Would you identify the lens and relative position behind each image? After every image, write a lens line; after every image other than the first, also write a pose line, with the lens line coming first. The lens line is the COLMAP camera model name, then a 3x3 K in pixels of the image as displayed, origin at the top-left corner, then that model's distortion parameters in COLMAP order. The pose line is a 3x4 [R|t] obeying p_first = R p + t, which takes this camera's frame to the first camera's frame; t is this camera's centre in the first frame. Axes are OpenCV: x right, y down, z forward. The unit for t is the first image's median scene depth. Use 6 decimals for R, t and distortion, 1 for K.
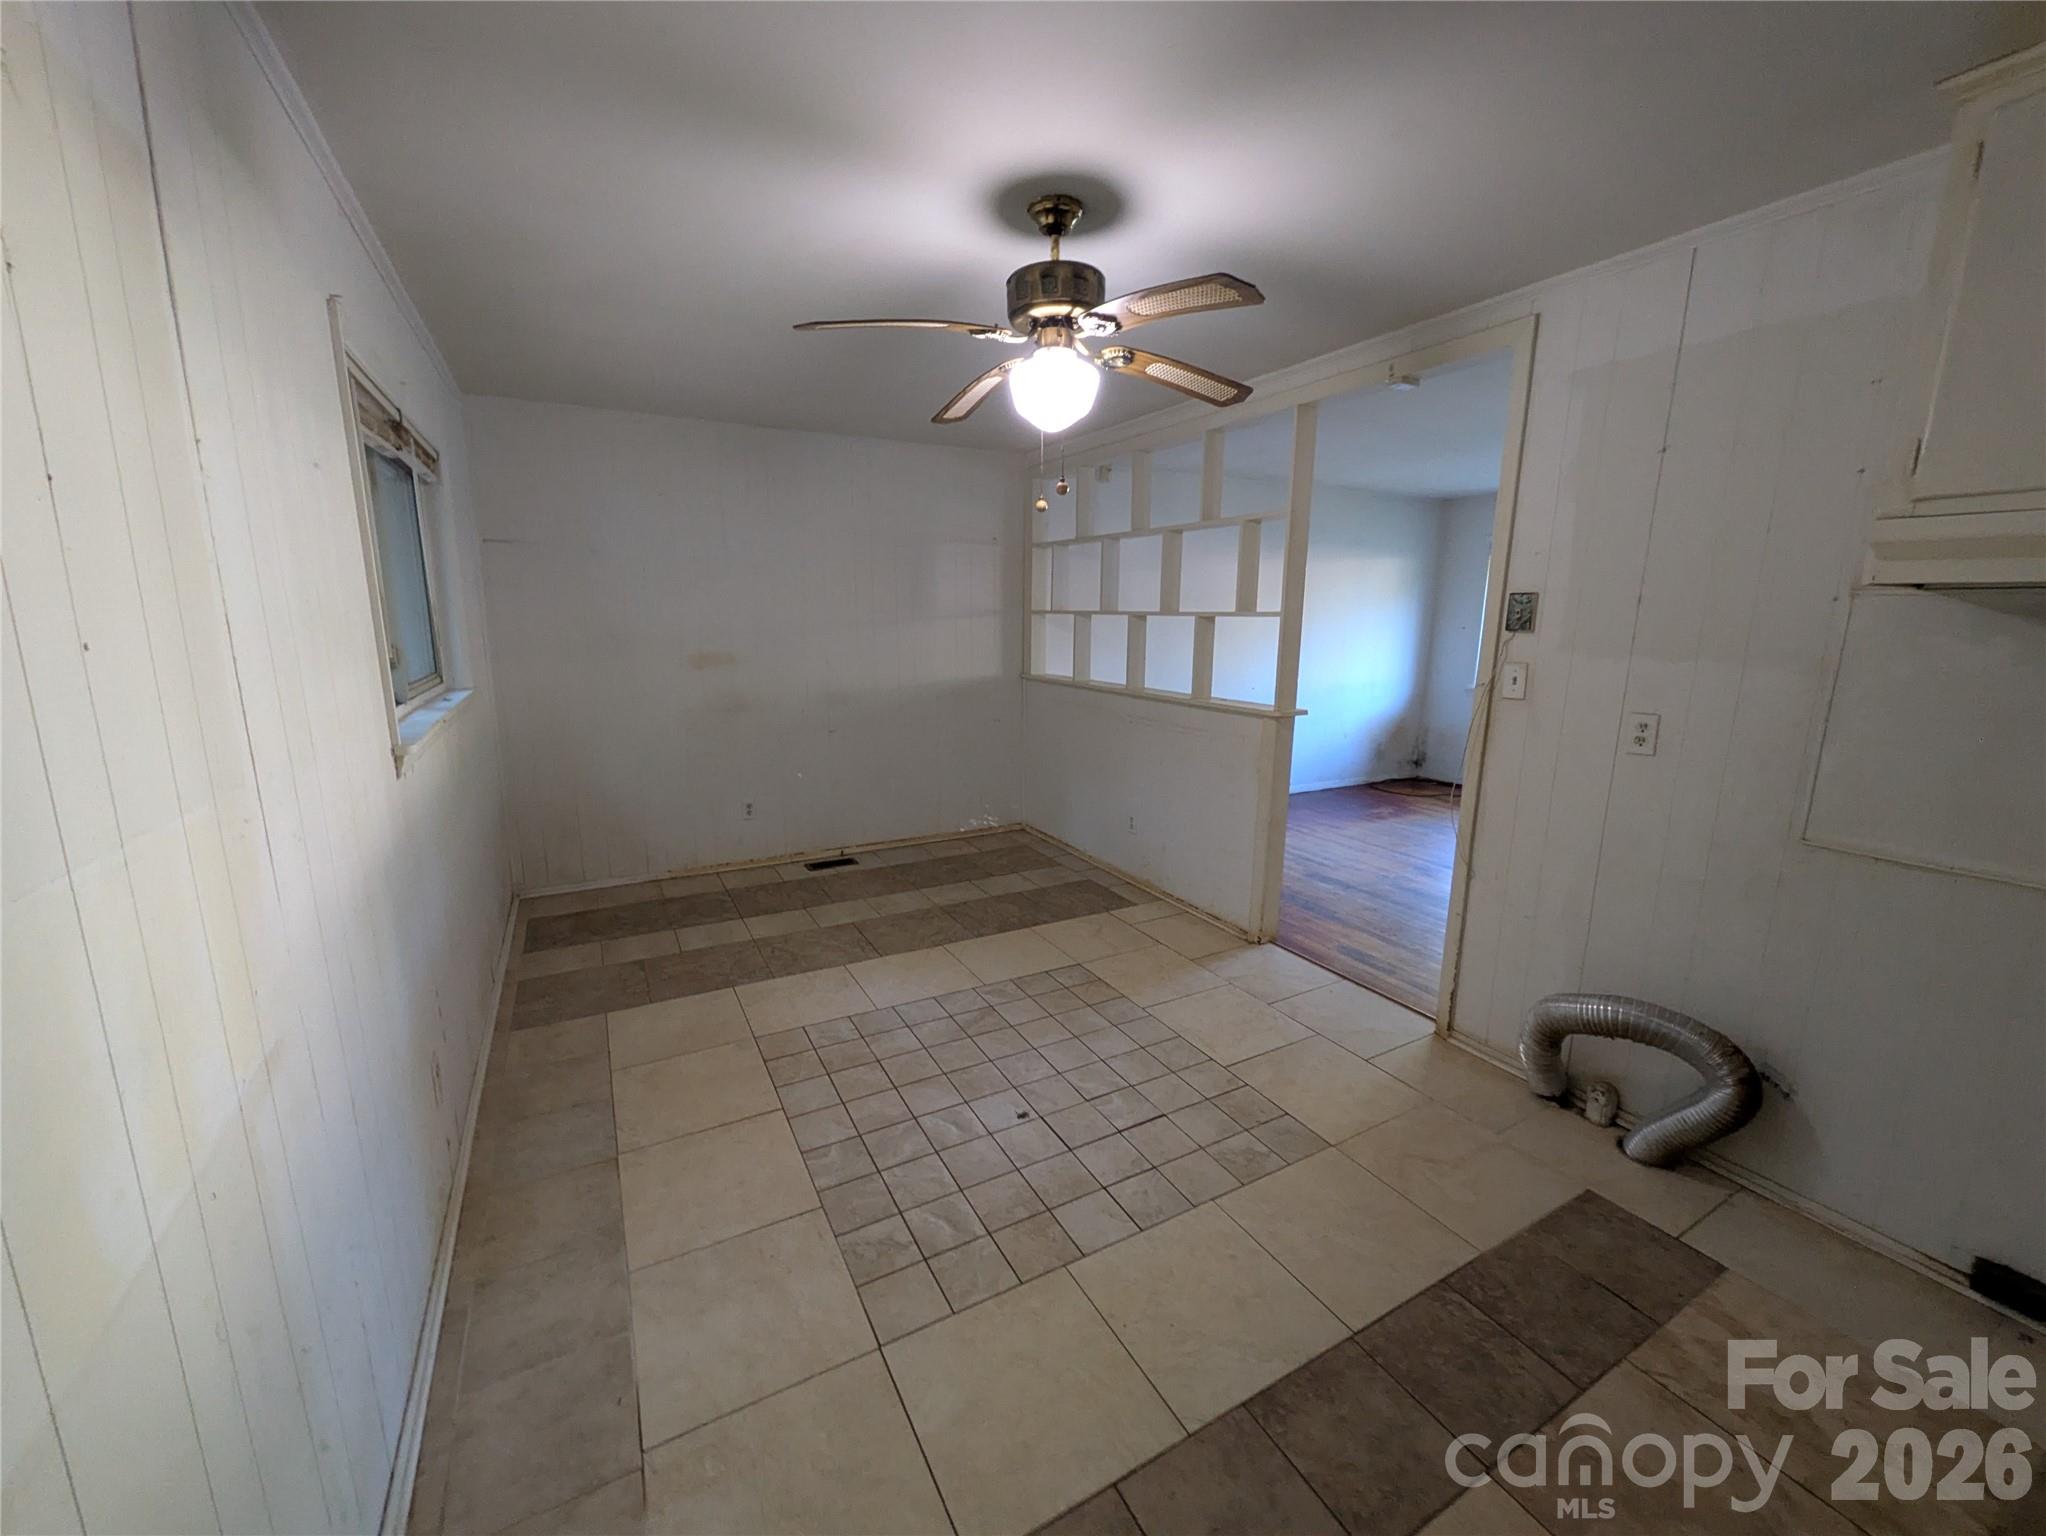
lens RADIAL K [[808.7, 0, 1030.1], [0, 808.7, 774.2], [0, 0, 1]] dist [0.003772, -0.000254]
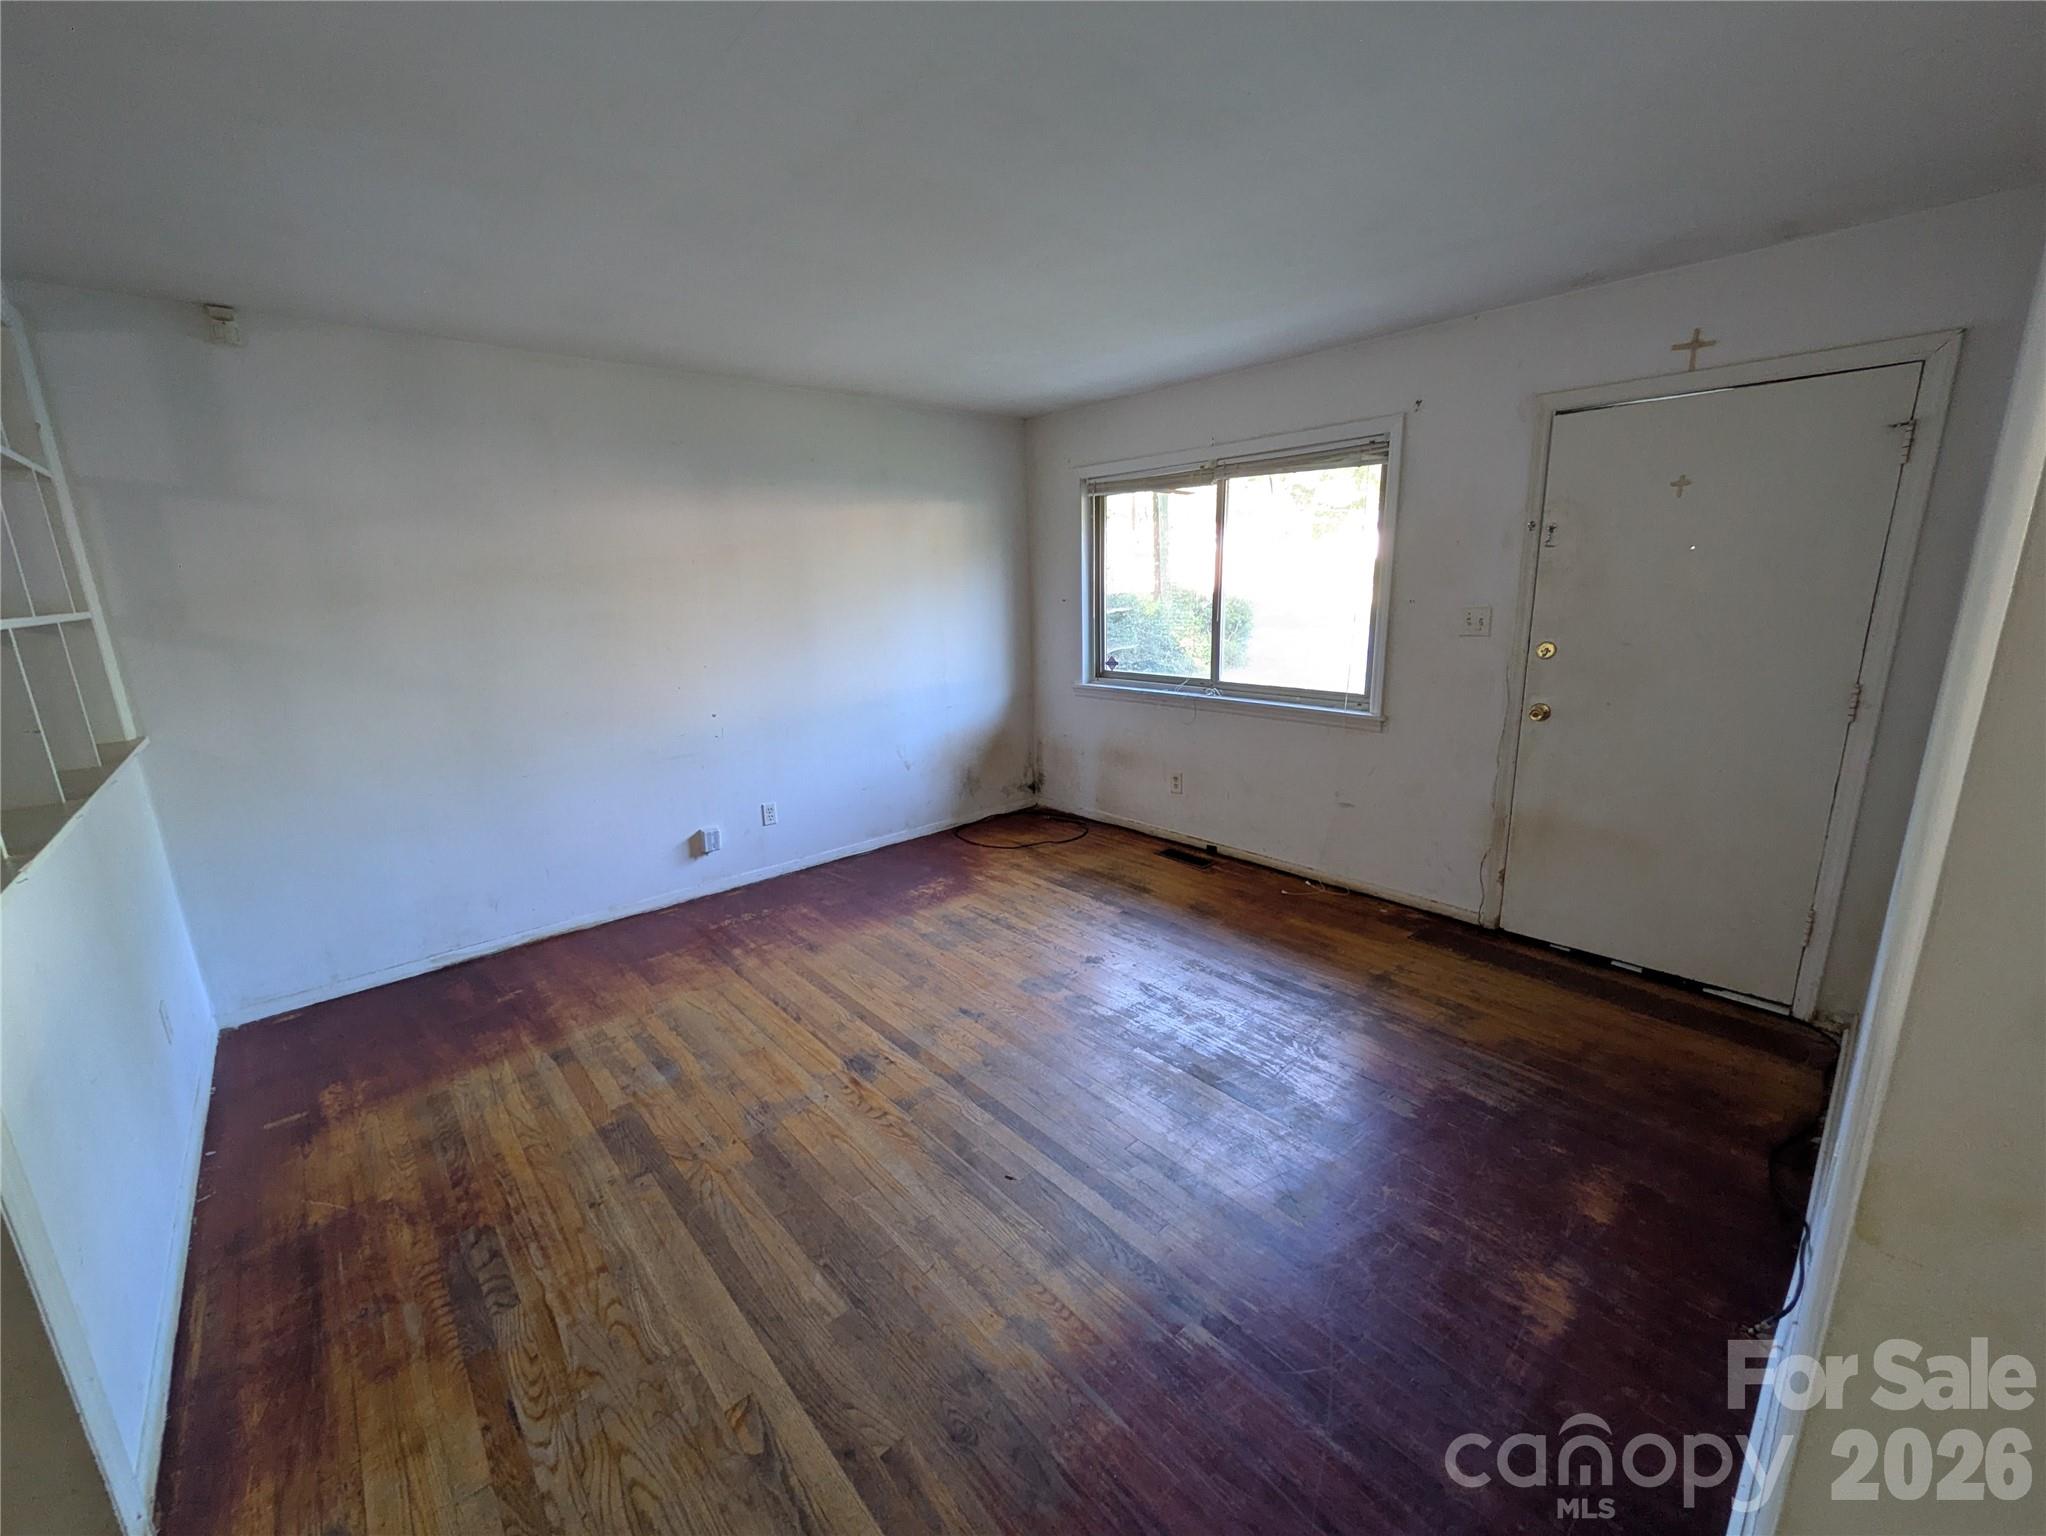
lens RADIAL K [[808.7, 0, 1023.1], [0, 808.7, 768.9], [0, 0, 1]] dist [0.003772, -0.000254]
pose [[0.974031, -0.087041, 0.209015, 0.490905], [0.080479, 0.995965, 0.039712, -0.092505], [-0.211628, -0.021859, 0.977106, 0.445699]]
